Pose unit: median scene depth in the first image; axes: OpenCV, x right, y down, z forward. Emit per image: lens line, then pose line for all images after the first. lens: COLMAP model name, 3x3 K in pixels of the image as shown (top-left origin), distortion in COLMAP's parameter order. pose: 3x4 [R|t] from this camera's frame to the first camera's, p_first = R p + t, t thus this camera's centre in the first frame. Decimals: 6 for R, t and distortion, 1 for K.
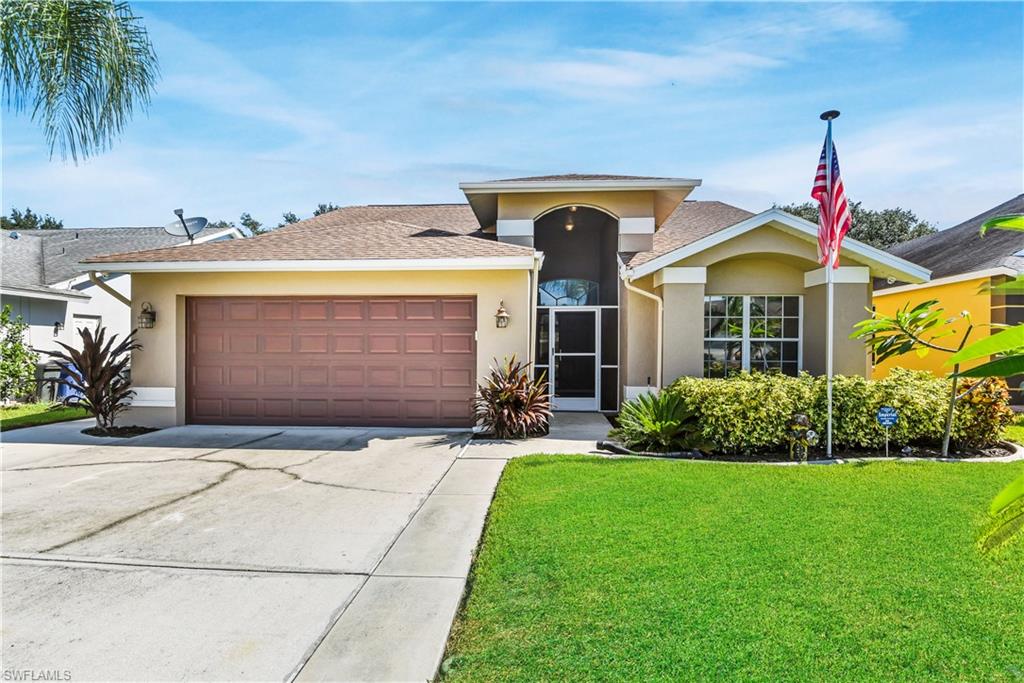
lens RADIAL K [[481.7, 0, 514.2], [0, 481.7, 353.3], [0, 0, 1]] dist [0.001139, -0.027059]
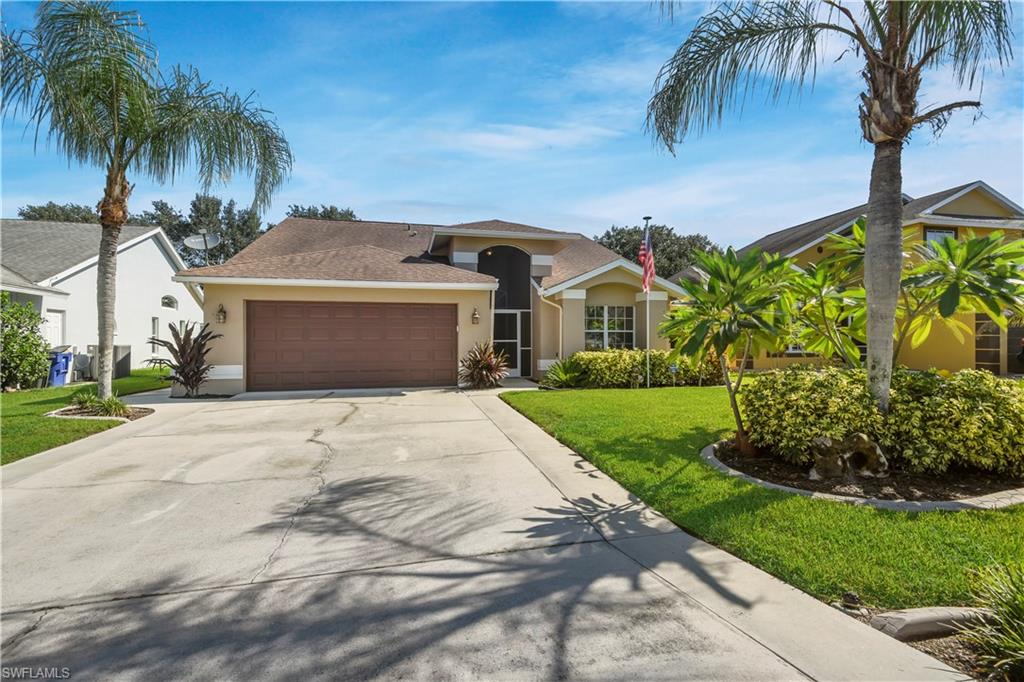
lens RADIAL K [[470.1, 0, 512.0], [0, 470.1, 341.0], [0, 0, 1]] dist [0.001899, -0.000076]
pose [[0.959165, -0.007249, 0.282754, -0.330159], [0.010531, 0.999894, -0.010089, 0.021561], [-0.282650, 0.012654, 0.959140, -0.540923]]
